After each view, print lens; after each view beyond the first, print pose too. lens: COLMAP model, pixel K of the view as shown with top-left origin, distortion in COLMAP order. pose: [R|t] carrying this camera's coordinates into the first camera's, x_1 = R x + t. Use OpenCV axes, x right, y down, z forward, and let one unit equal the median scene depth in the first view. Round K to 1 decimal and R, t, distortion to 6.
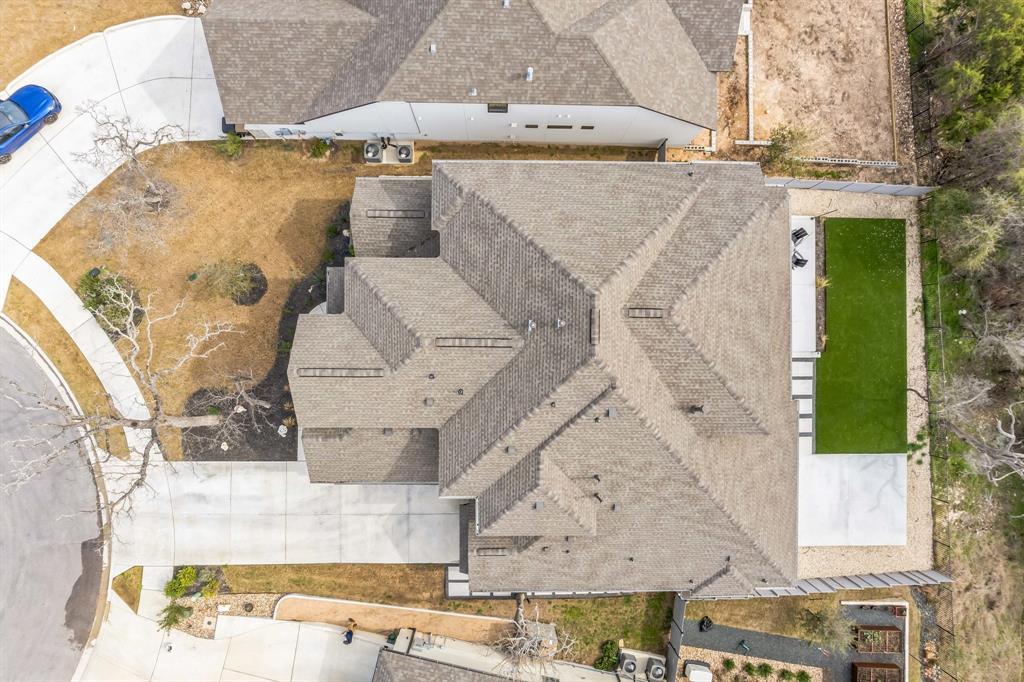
lens RADIAL K [[655.5, 0, 510.5], [0, 655.5, 335.5], [0, 0, 1]] dist [-0.079154, 0.070369]
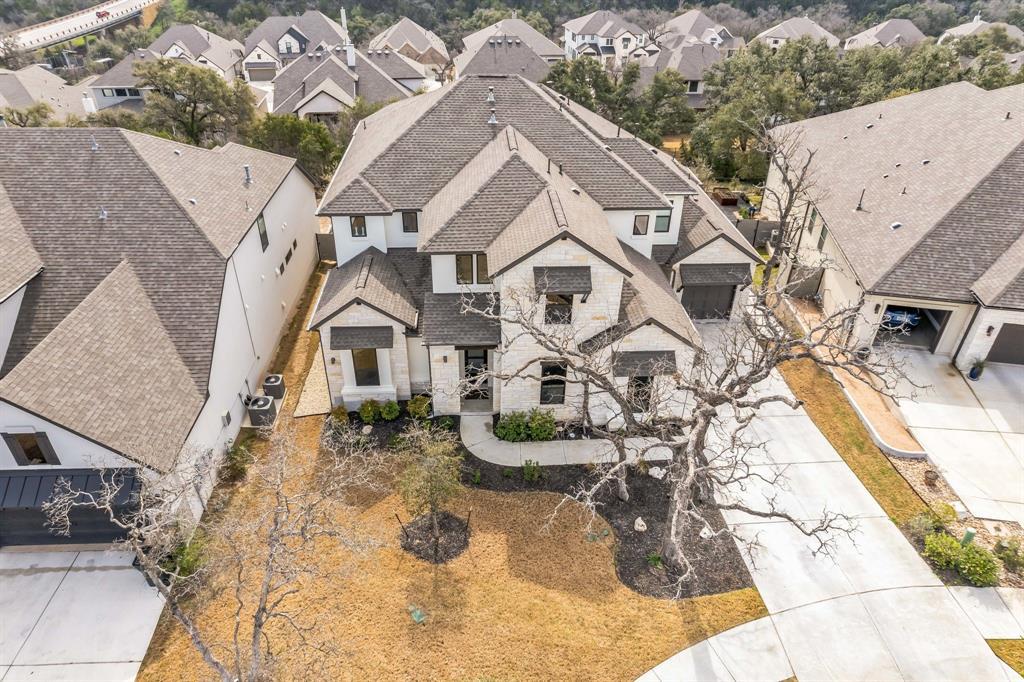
lens RADIAL K [[655.5, 0, 510.5], [0, 655.5, 335.5], [0, 0, 1]] dist [-0.079154, 0.070369]
pose [[-0.066453, -0.557310, 0.827641, -0.826869], [0.997154, -0.007502, 0.075011, -0.054227], [-0.035596, 0.830271, 0.556222, 0.519456]]
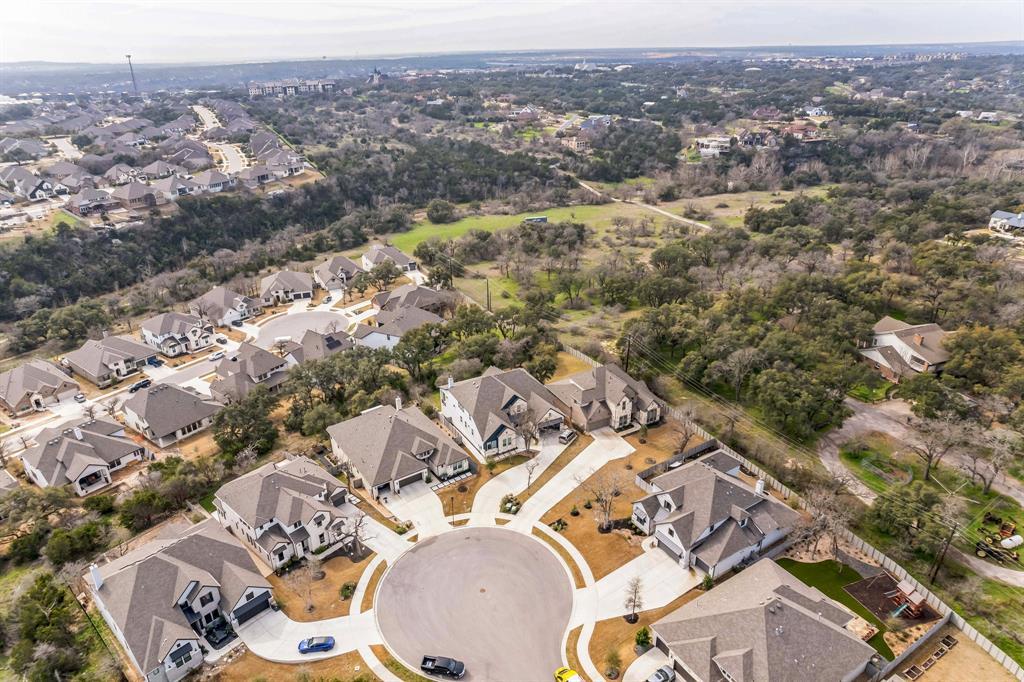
lens RADIAL K [[655.5, 0, 510.5], [0, 655.5, 335.5], [0, 0, 1]] dist [-0.079154, 0.070369]
pose [[-0.742887, -0.280702, 0.607721, -2.706608], [0.669314, -0.295612, 0.681639, -1.260990], [-0.011688, 0.913137, 0.407485, -1.351183]]
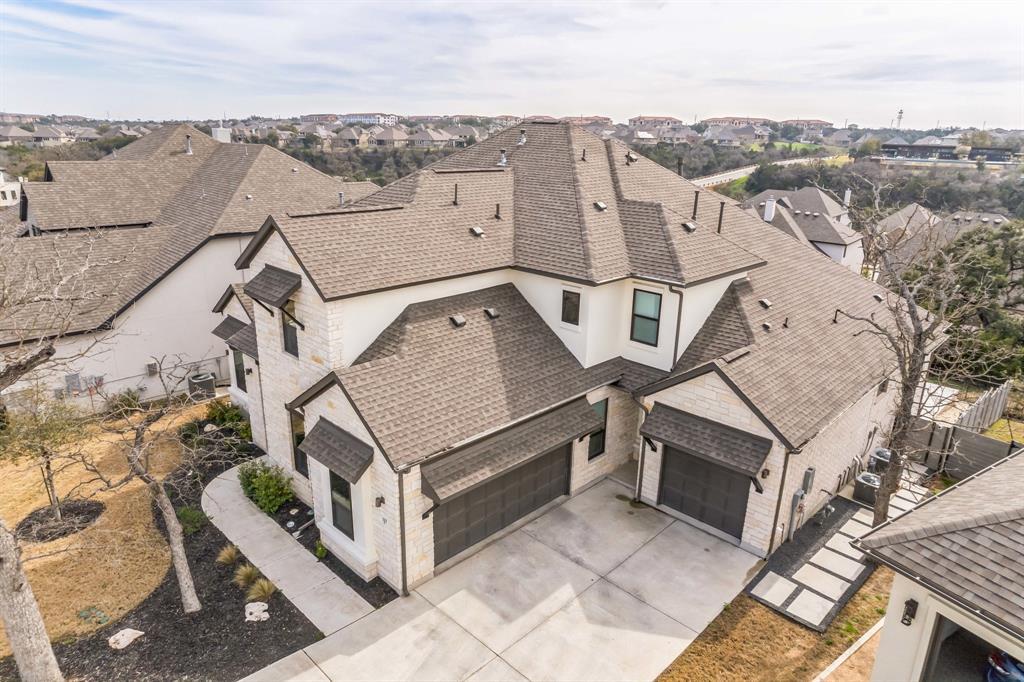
lens RADIAL K [[655.5, 0, 510.5], [0, 655.5, 335.5], [0, 0, 1]] dist [-0.079154, 0.070369]
pose [[0.697792, -0.221892, 0.681065, -0.483424], [0.716005, 0.243337, -0.654311, 0.493805], [-0.020542, 0.944220, 0.328675, 0.702432]]
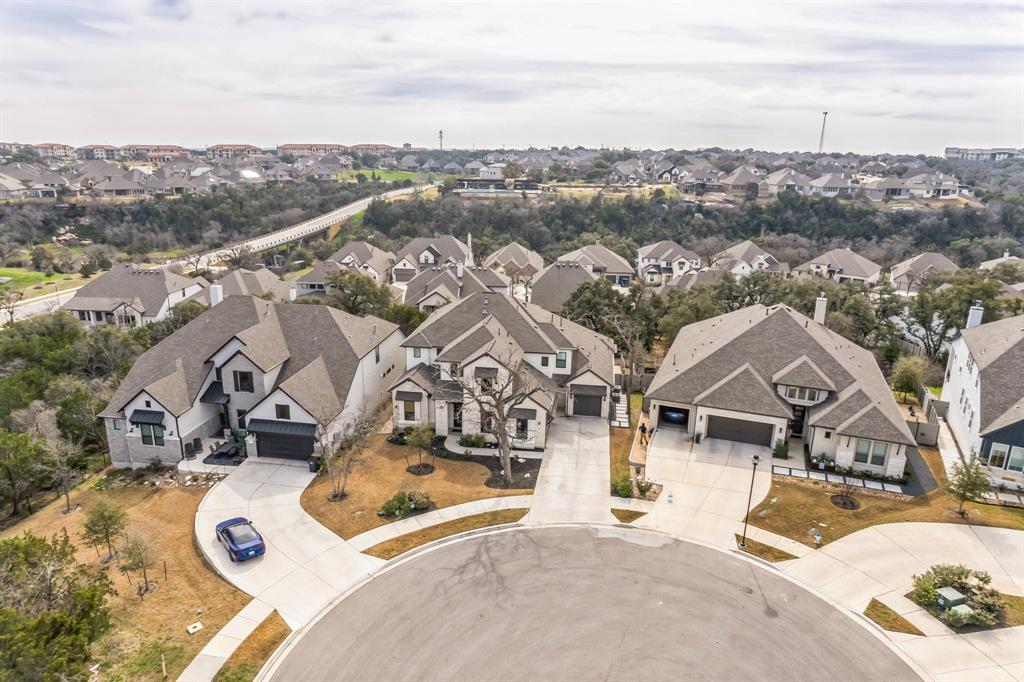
lens RADIAL K [[655.5, 0, 510.5], [0, 655.5, 335.5], [0, 0, 1]] dist [-0.079154, 0.070369]
pose [[0.135475, -0.288823, 0.947749, -1.736568], [0.990281, 0.069839, -0.120272, 0.287281], [-0.031452, 0.954832, 0.295478, 0.272821]]
